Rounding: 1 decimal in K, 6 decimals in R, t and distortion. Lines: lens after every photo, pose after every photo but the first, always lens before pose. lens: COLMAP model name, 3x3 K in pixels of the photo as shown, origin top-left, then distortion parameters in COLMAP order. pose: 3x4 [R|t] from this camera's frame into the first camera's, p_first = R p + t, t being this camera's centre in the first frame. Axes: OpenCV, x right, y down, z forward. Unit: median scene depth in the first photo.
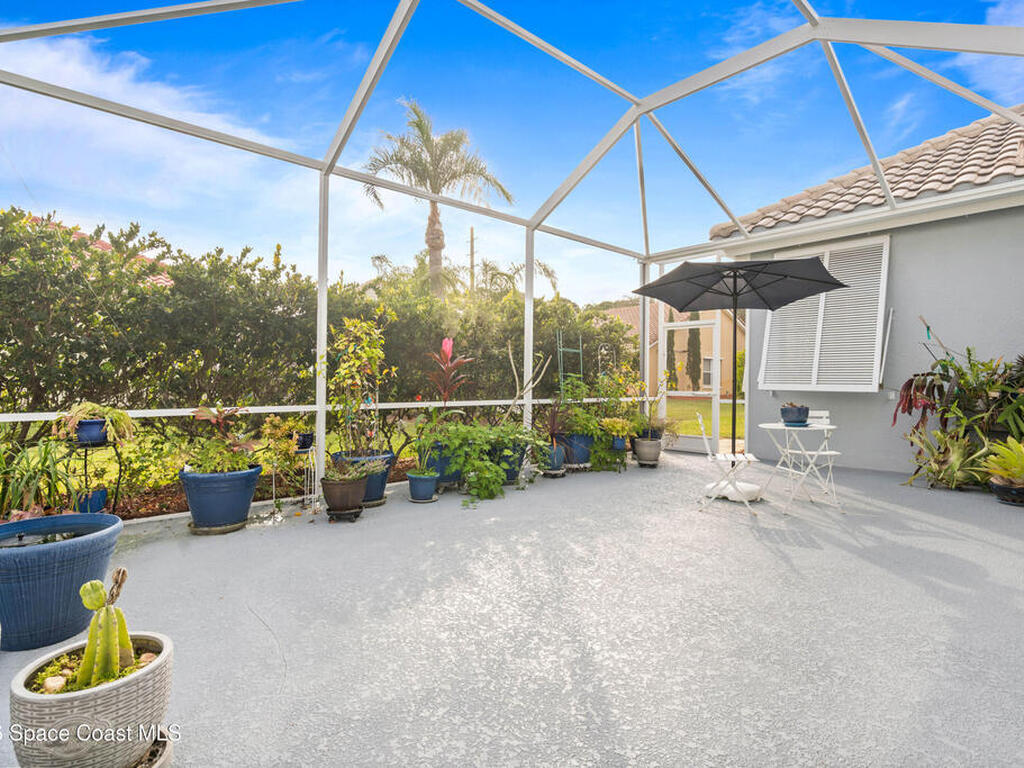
lens RADIAL K [[522.2, 0, 511.7], [0, 522.2, 386.6], [0, 0, 1]] dist [-0.005398, 0.001632]
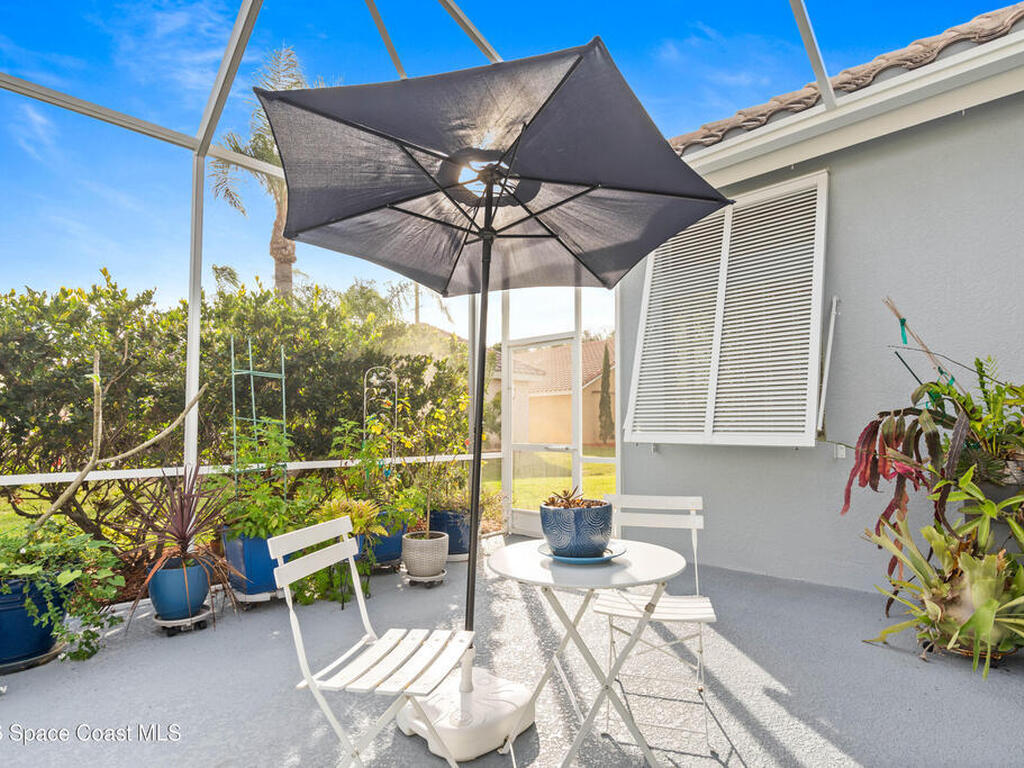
lens RADIAL K [[532.0, 0, 513.6], [0, 532.0, 414.0], [0, 0, 1]] dist [-0.001499, 0.001442]
pose [[0.996989, -0.008763, 0.077050, 0.370496], [0.011613, 0.999262, -0.036615, -0.006997], [-0.076672, 0.037399, 0.996355, 0.503191]]
